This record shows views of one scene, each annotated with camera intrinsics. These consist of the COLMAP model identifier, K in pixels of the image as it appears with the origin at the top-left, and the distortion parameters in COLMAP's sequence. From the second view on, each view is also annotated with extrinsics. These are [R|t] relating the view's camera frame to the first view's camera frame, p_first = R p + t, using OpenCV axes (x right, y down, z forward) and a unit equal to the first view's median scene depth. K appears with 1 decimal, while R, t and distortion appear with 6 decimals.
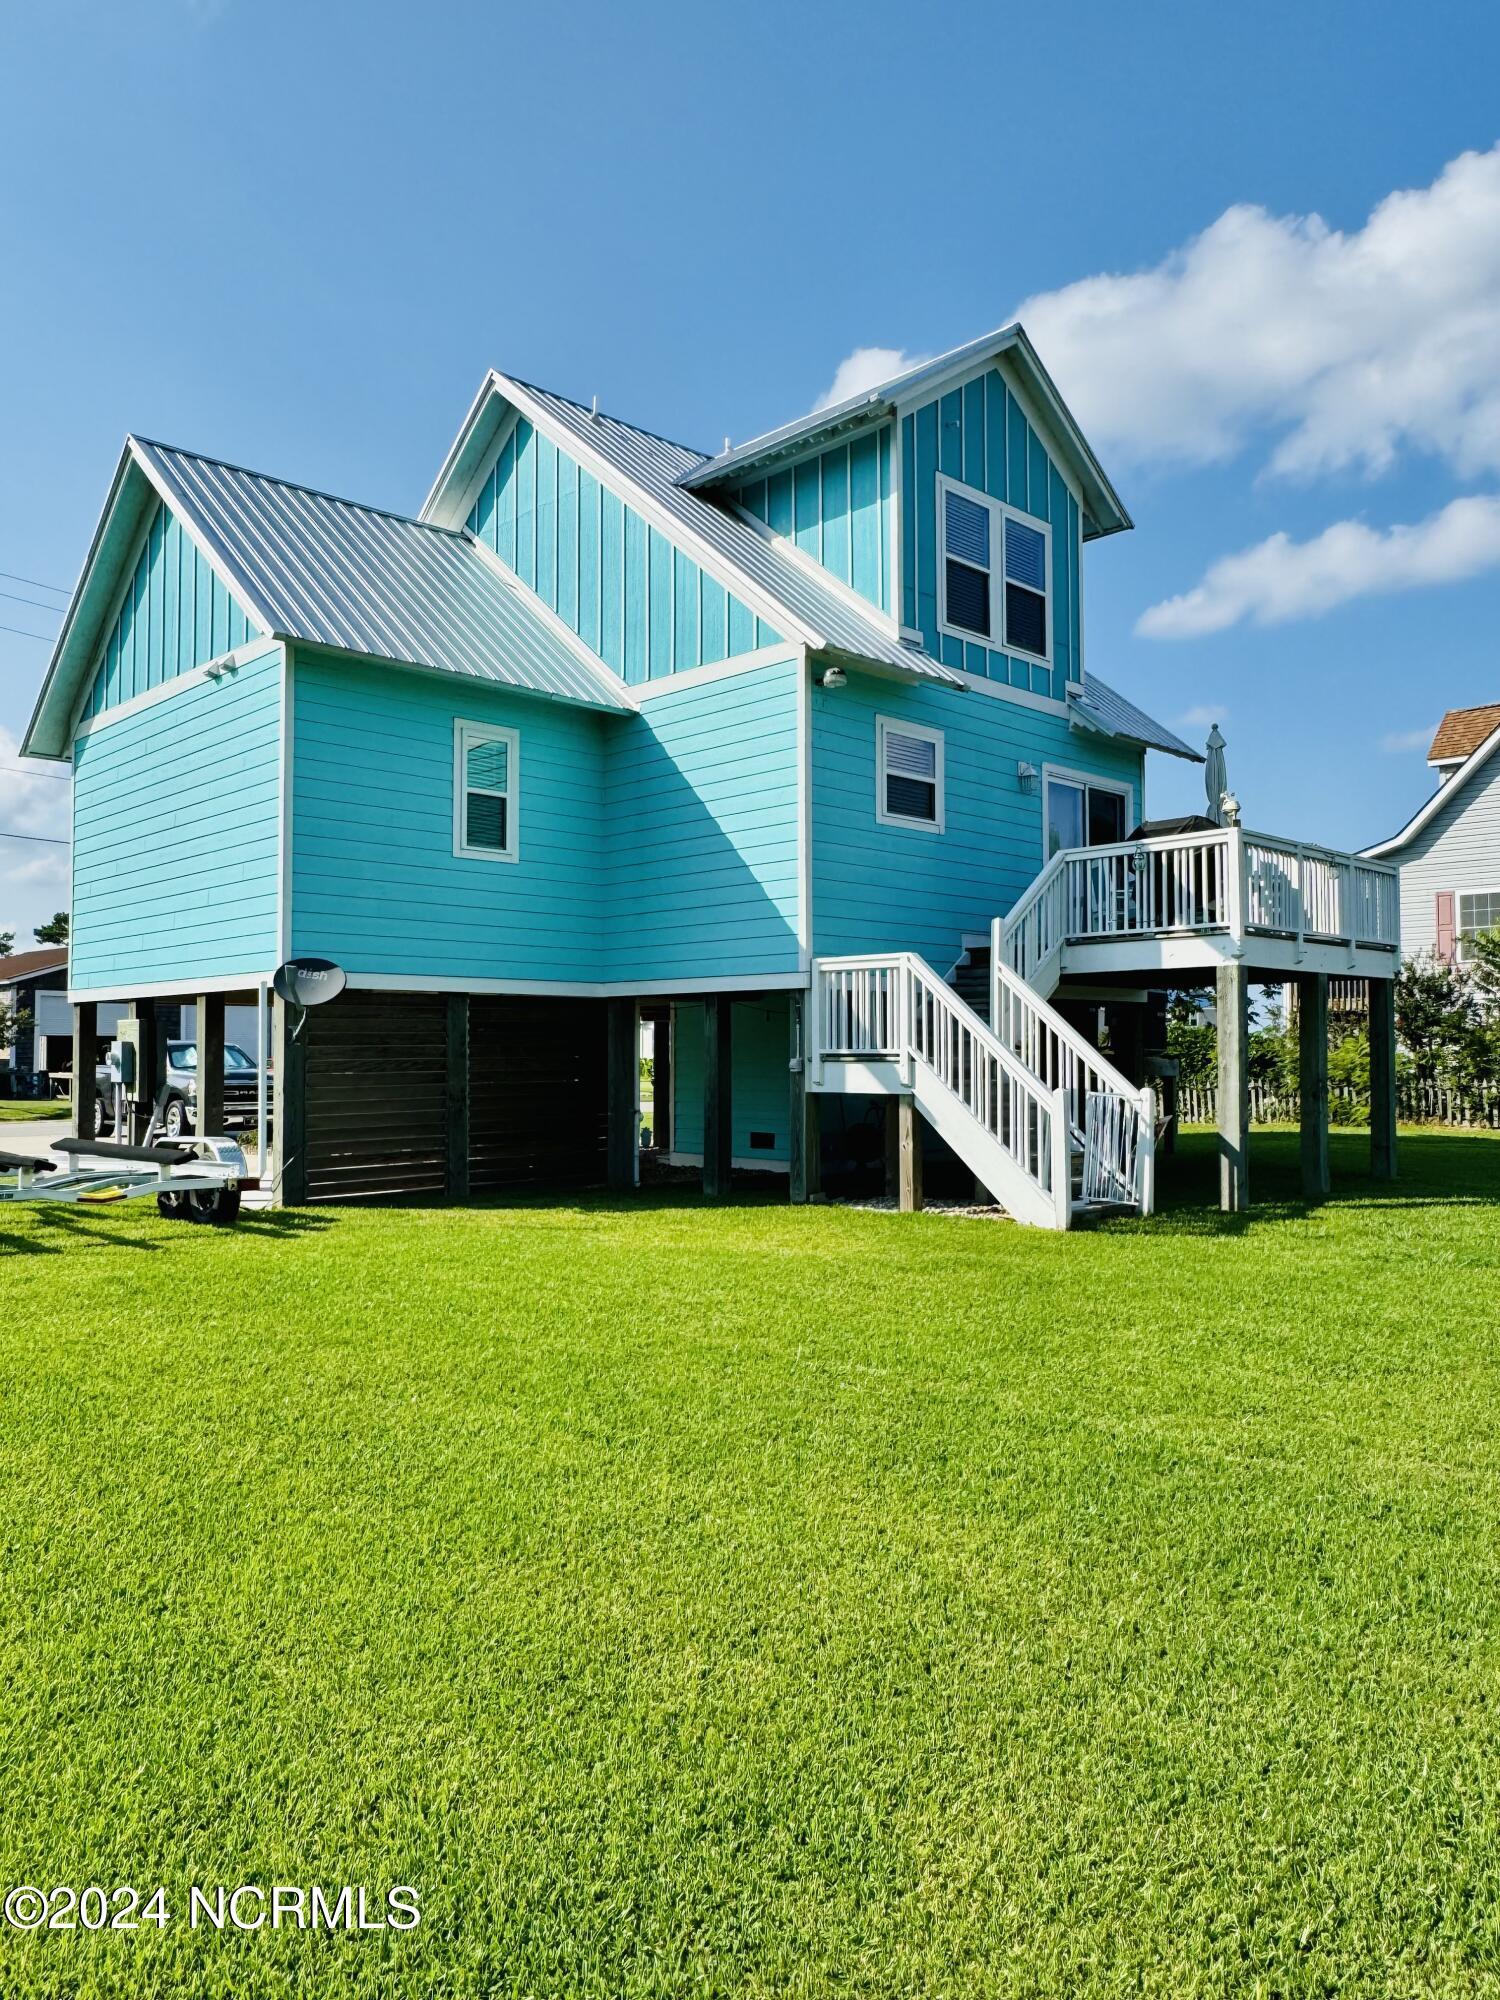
lens RADIAL K [[1395.8, 0, 750.0], [0, 1395.8, 1000.0], [0, 0, 1]] dist [0.002712, -0.000529]
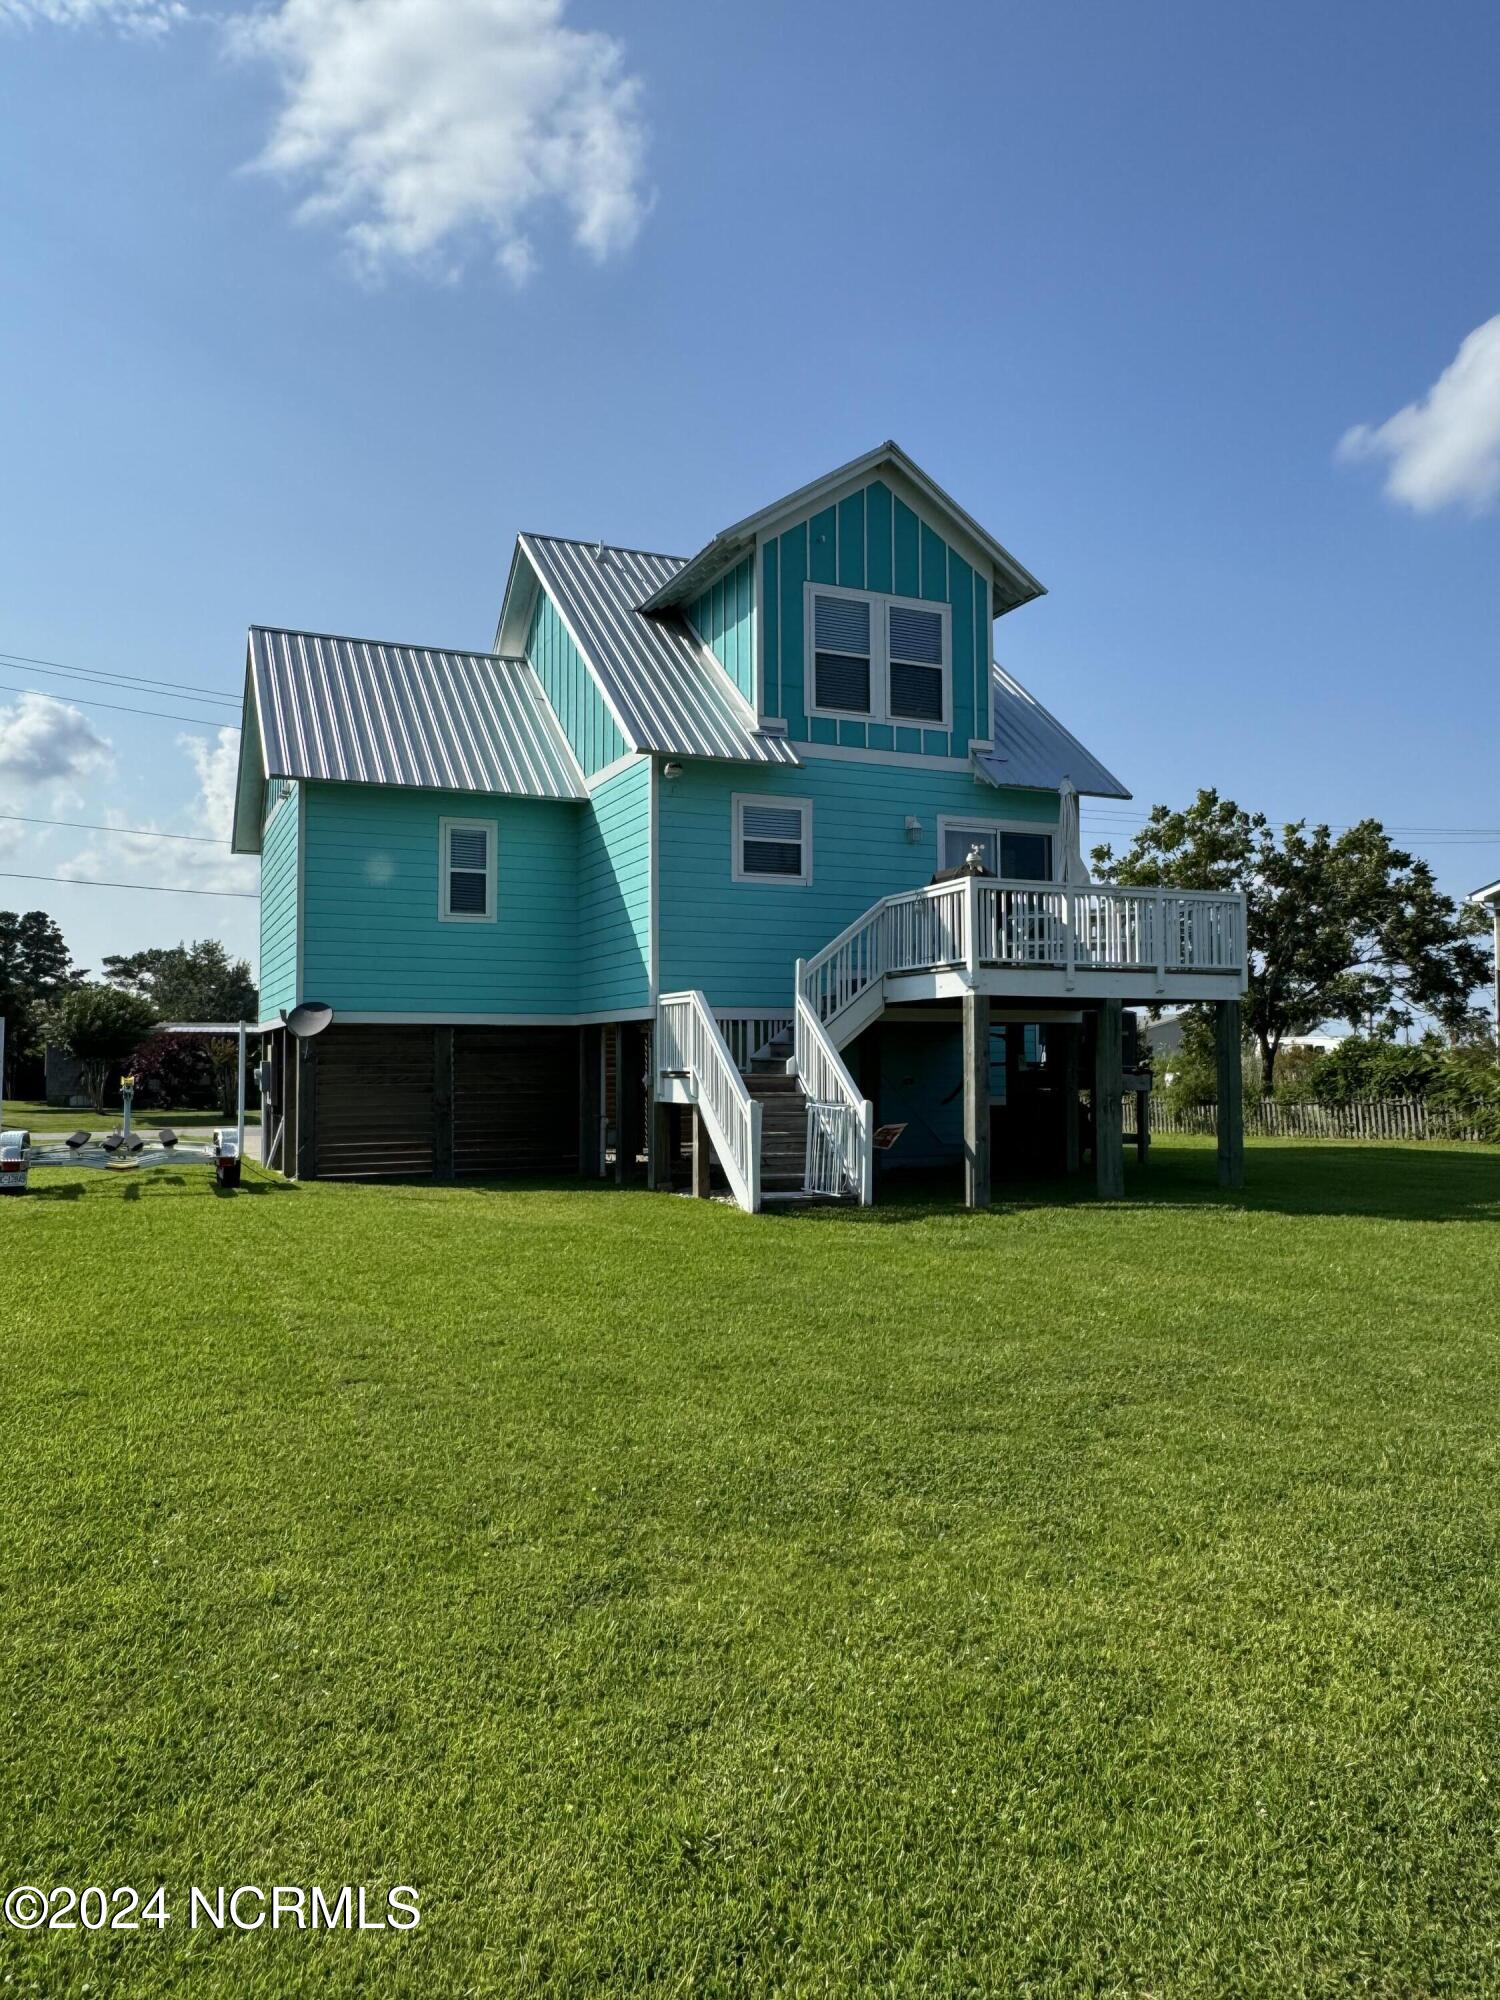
lens RADIAL K [[1395.8, 0, 750.0], [0, 1395.8, 1000.0], [0, 0, 1]] dist [0.002712, -0.000529]
pose [[0.937335, -0.017237, -0.348002, 0.503377], [0.014405, 0.999839, -0.010726, -0.009633], [0.348131, 0.005041, 0.937432, -0.131884]]
